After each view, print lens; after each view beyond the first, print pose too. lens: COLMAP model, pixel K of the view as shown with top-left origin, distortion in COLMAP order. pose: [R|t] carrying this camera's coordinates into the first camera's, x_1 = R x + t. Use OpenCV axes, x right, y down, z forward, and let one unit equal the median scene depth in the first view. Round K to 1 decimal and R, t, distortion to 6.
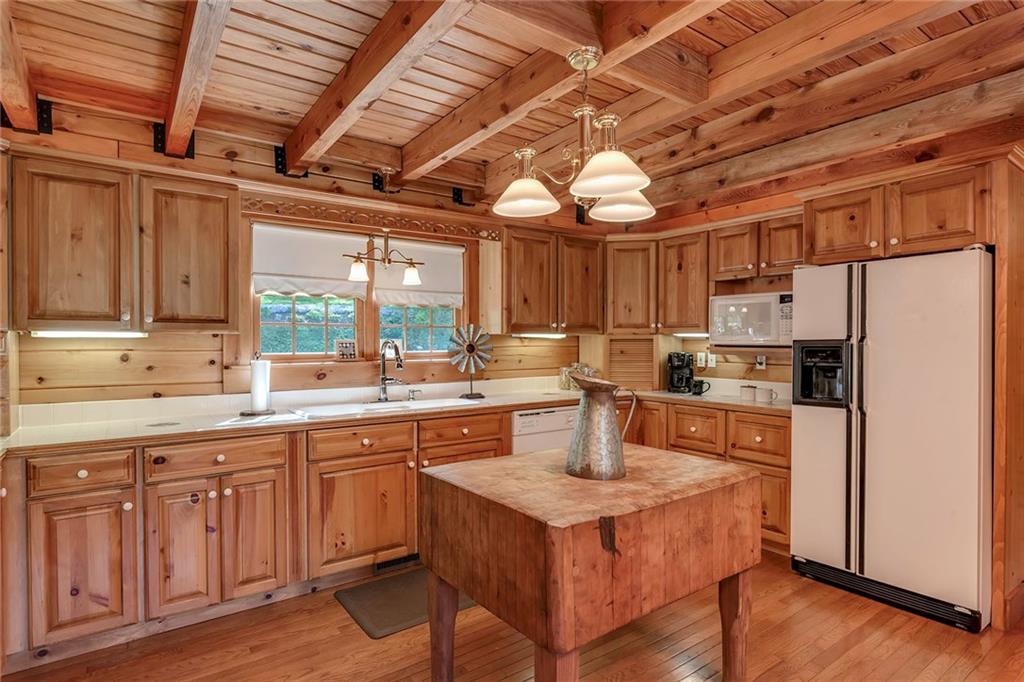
lens RADIAL K [[530.9, 0, 512.8], [0, 530.9, 347.9], [0, 0, 1]] dist [0.001800, 0.000026]
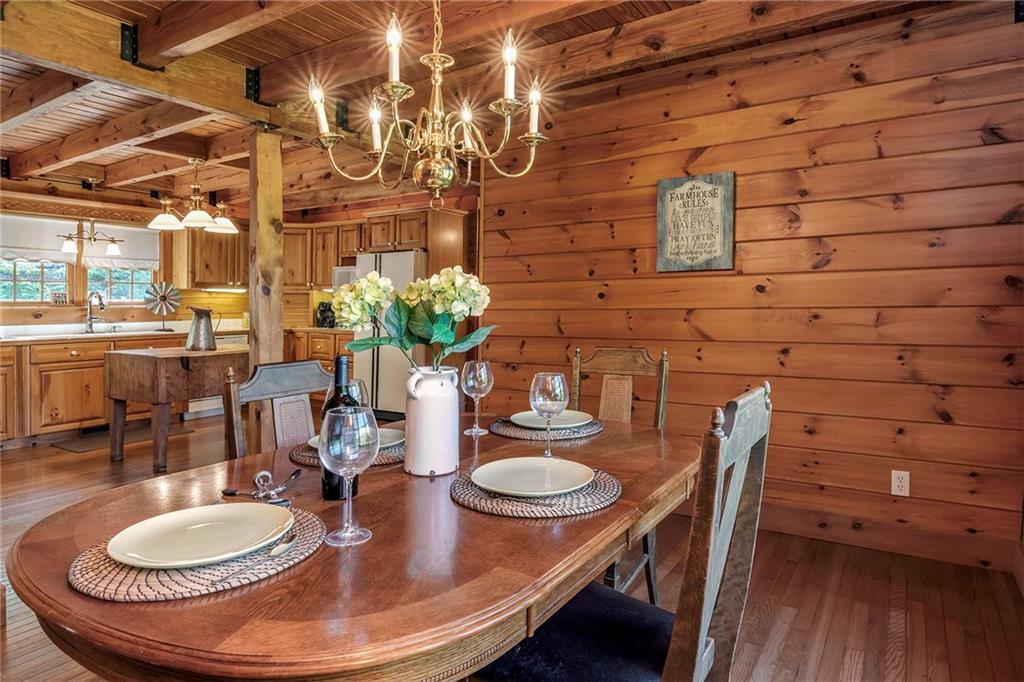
lens RADIAL K [[580.7, 0, 527.8], [0, 580.7, 300.6], [0, 0, 1]] dist [0.007398, 0.000949]
pose [[0.928643, 0.000989, 0.370974, 0.280957], [0.004683, 0.999886, -0.014388, 0.037873], [-0.370945, 0.015098, 0.928532, -0.944830]]
